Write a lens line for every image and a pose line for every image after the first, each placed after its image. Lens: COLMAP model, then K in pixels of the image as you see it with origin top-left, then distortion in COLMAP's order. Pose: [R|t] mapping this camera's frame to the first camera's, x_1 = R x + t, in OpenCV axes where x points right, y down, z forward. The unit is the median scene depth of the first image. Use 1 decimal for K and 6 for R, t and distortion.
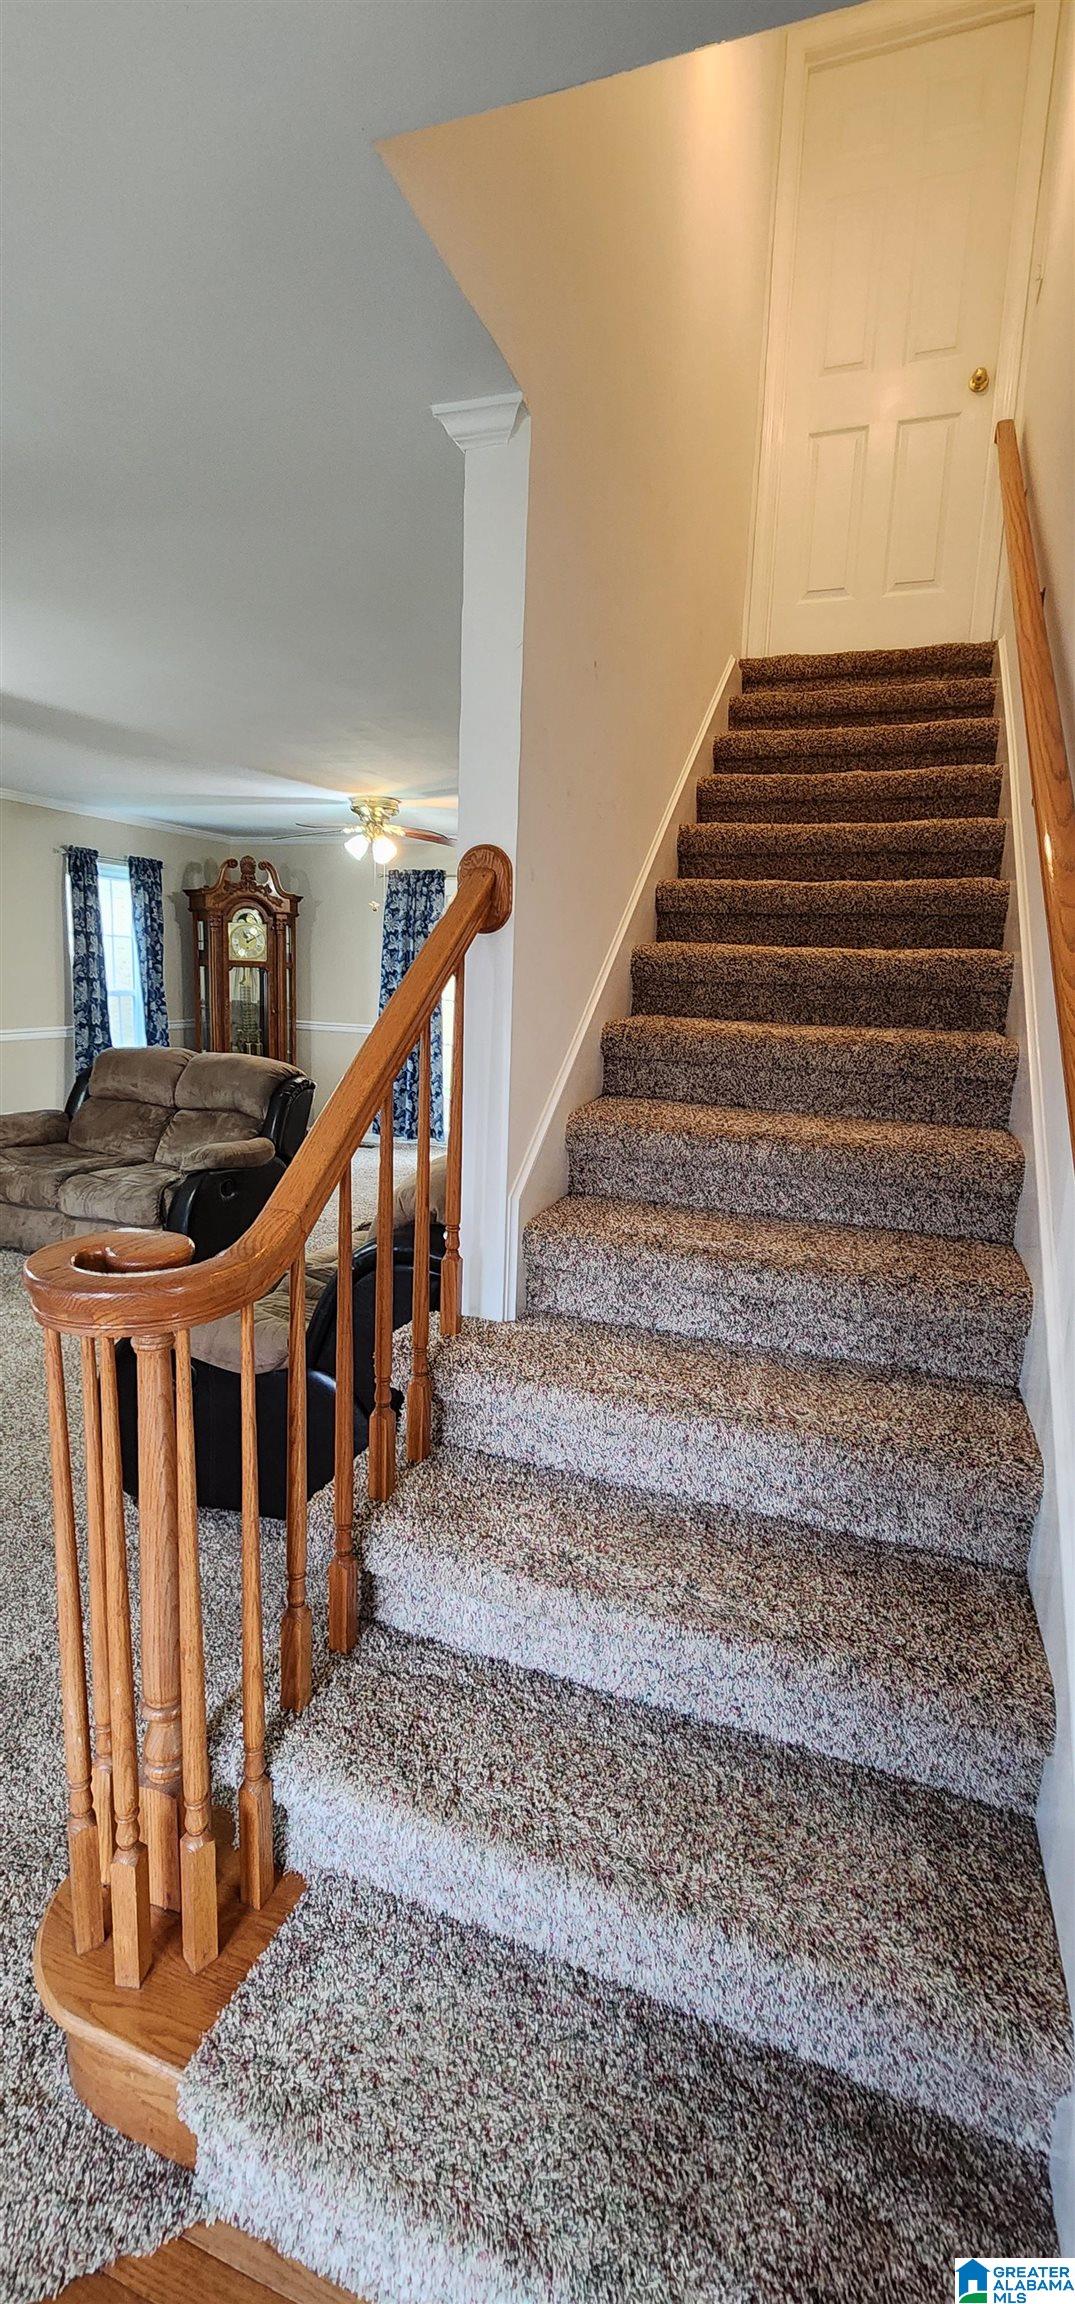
lens RADIAL K [[942.7, 0, 540.9], [0, 942.7, 1116.4], [0, 0, 1]] dist [-0.000354, -0.000009]
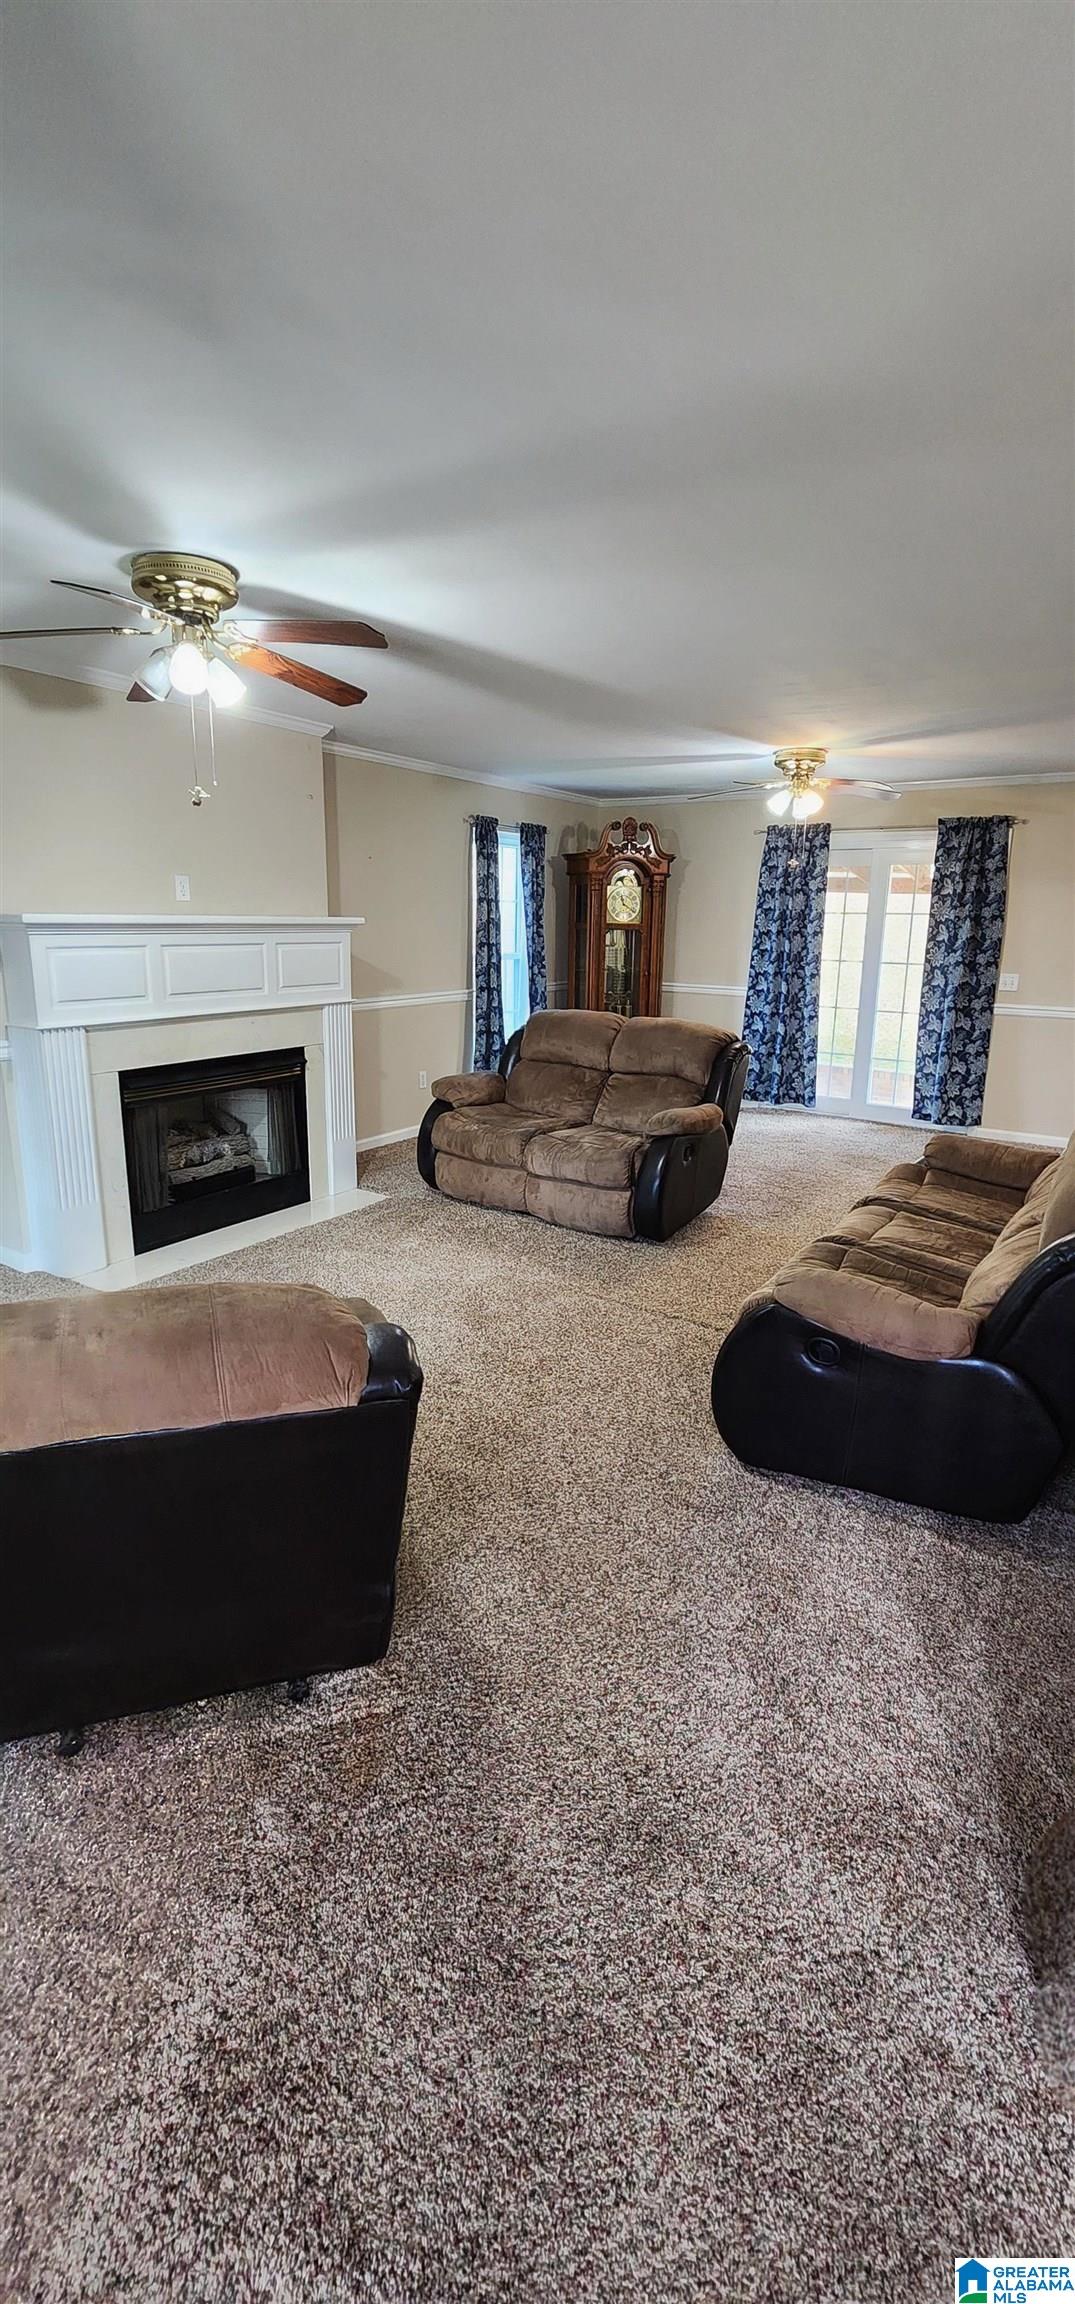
lens RADIAL K [[942.7, 0, 540.9], [0, 942.7, 1116.4], [0, 0, 1]] dist [-0.000354, -0.000009]
pose [[0.972817, 0.027585, -0.229927, -0.172011], [-0.017251, 0.998754, 0.046834, -0.005248], [0.230933, -0.041595, 0.972080, -0.006956]]
